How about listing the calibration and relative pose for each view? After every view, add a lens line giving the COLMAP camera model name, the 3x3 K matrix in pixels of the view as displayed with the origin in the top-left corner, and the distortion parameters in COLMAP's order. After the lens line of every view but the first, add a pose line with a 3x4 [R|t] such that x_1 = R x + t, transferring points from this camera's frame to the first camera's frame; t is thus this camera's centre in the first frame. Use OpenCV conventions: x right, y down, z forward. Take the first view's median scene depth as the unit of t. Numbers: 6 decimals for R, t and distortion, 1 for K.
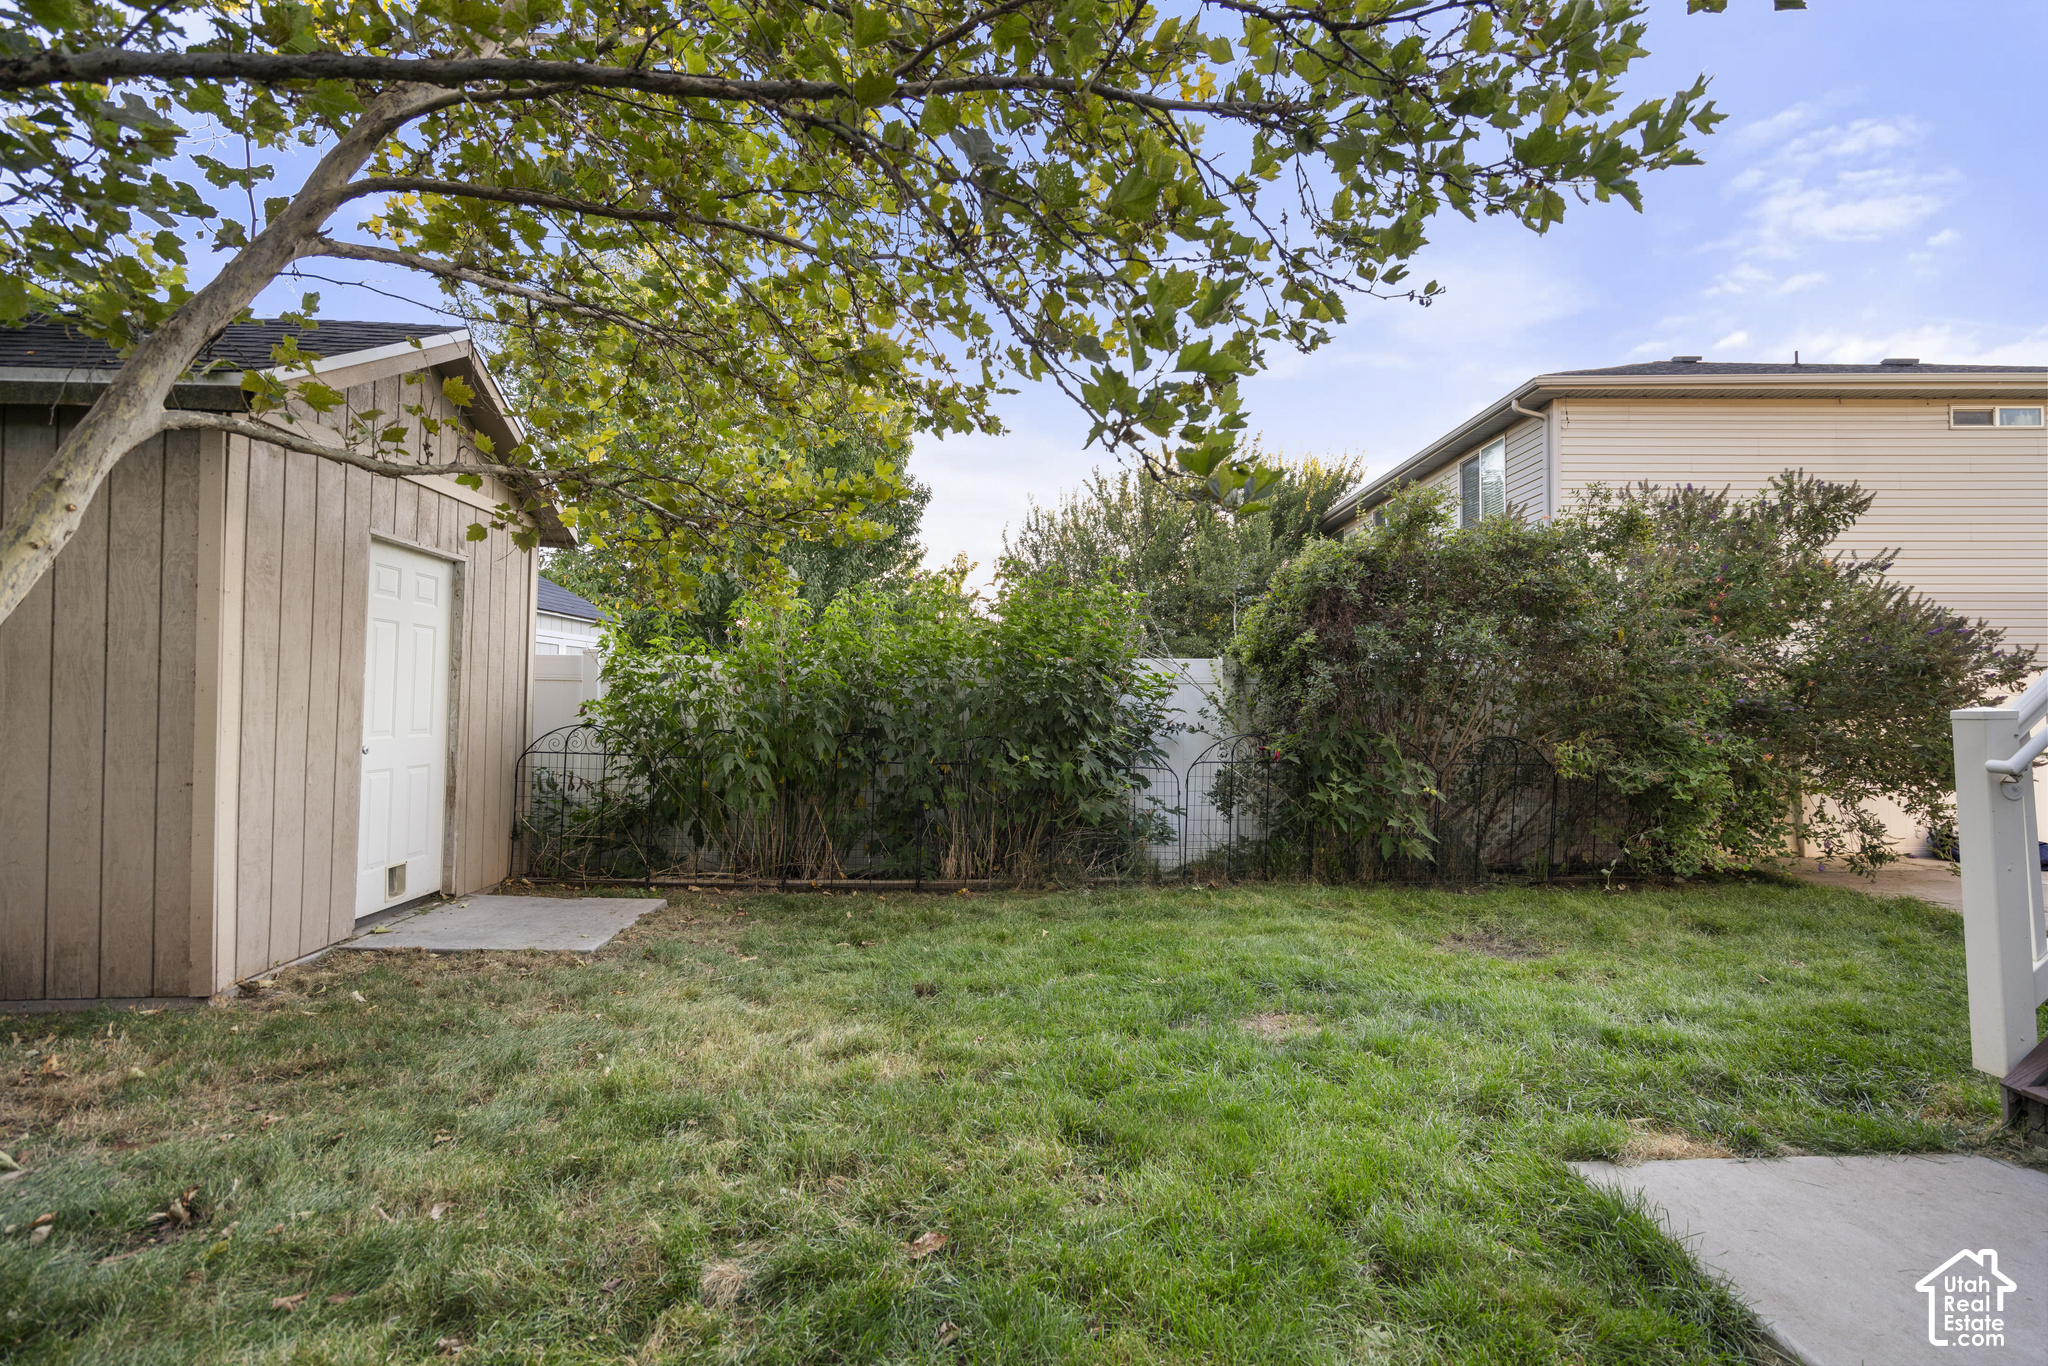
lens RADIAL K [[933.1, 0, 1024.0], [0, 933.1, 683.0], [0, 0, 1]] dist [-0.002804, 0.000257]
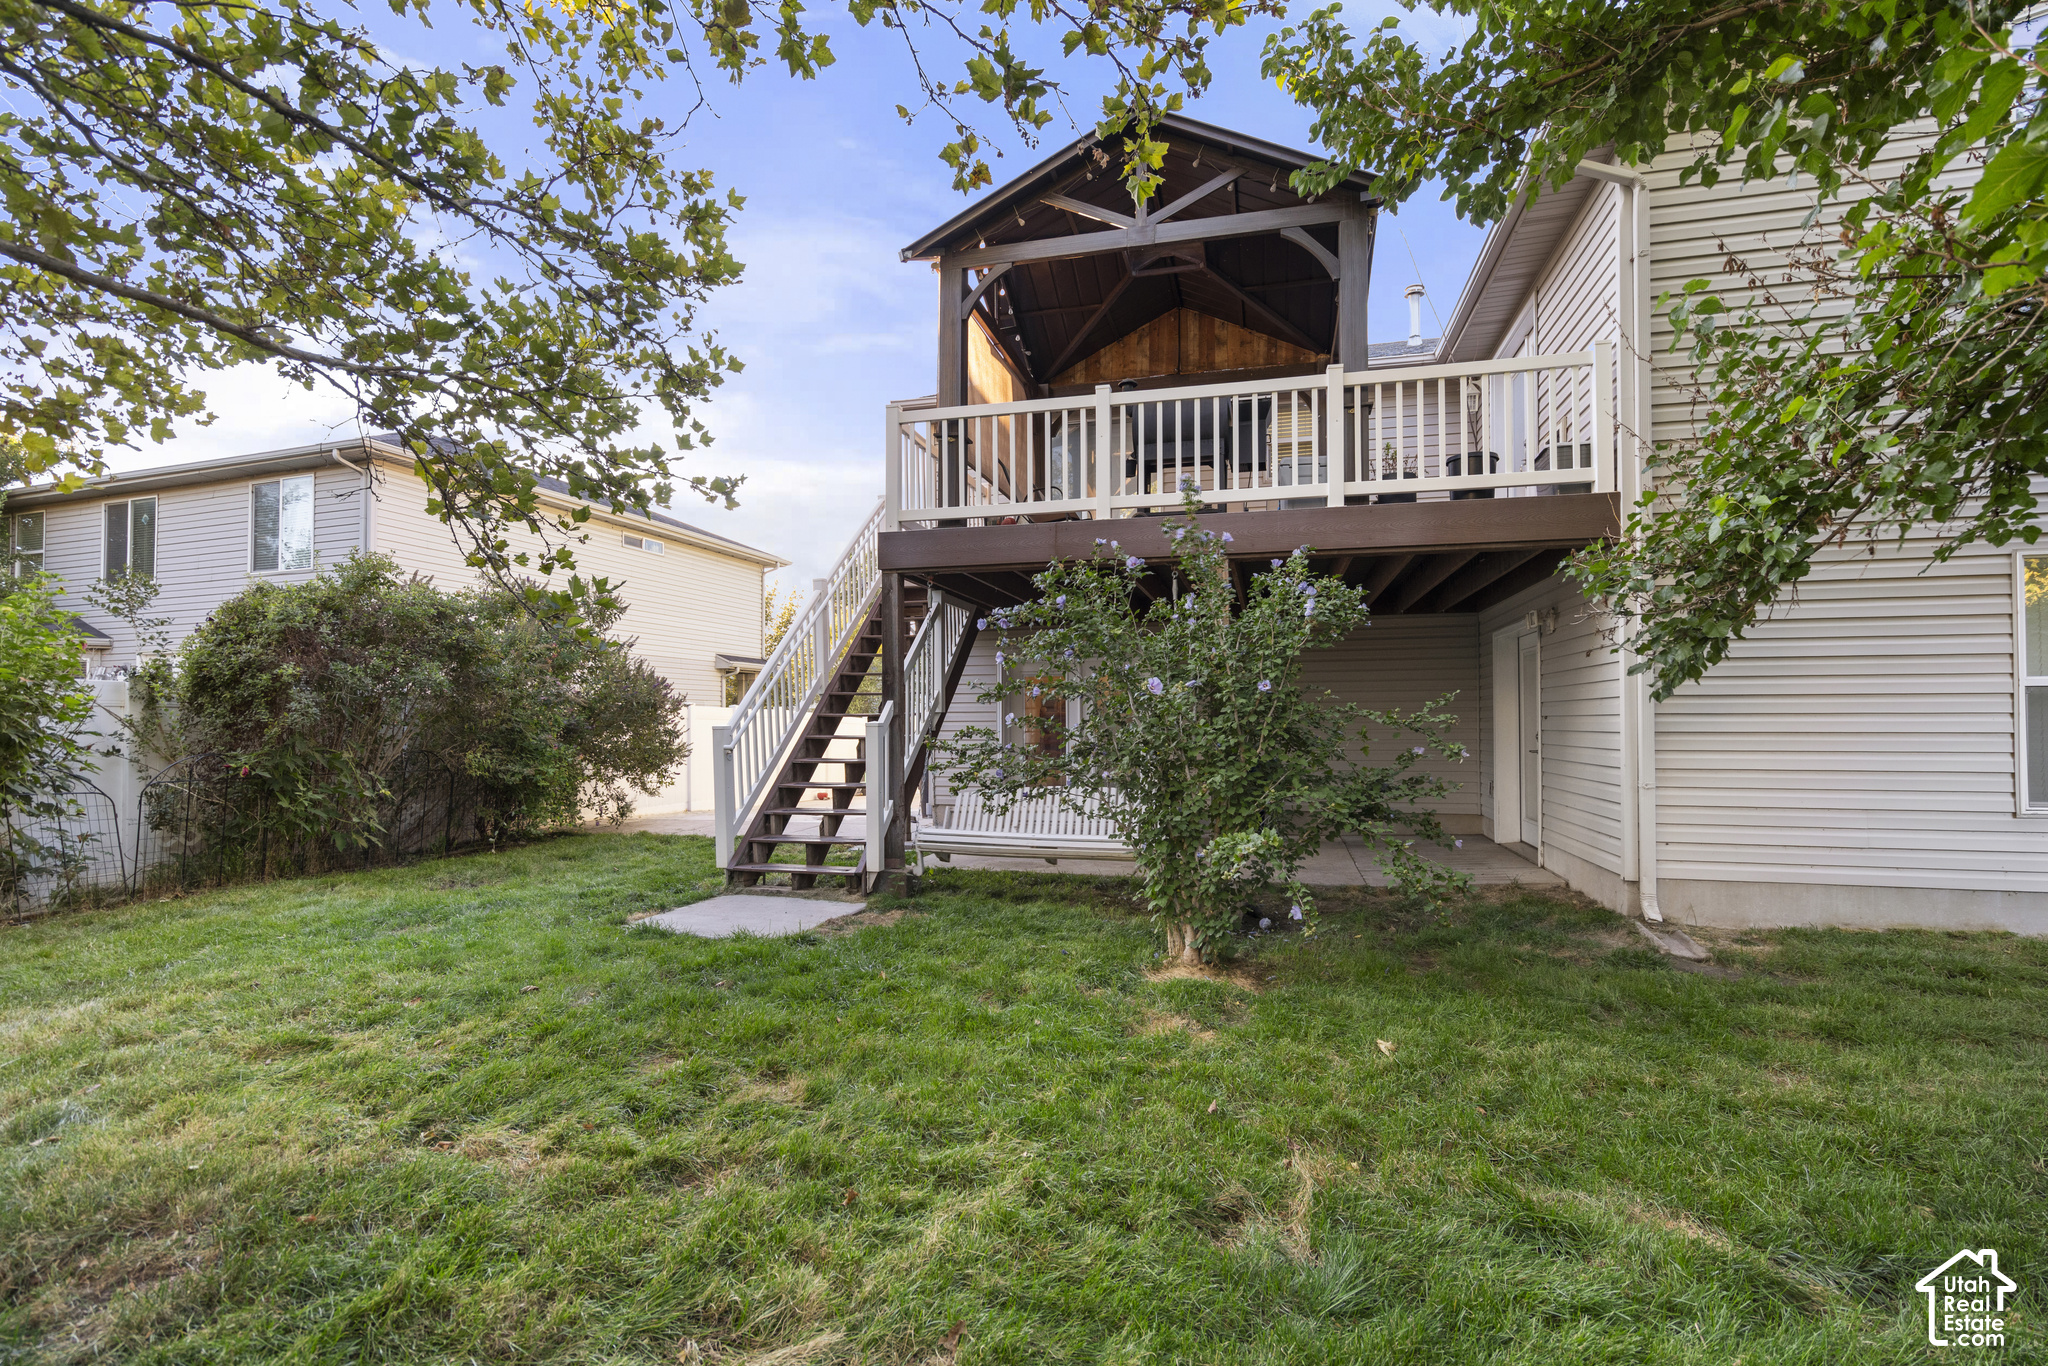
lens RADIAL K [[933.1, 0, 1024.0], [0, 933.1, 683.0], [0, 0, 1]] dist [-0.002804, 0.000257]
pose [[0.326358, 0.039911, 0.944403, -0.456057], [-0.014227, 0.999202, -0.037311, -0.001181], [-0.945139, -0.001259, 0.326666, -0.251402]]
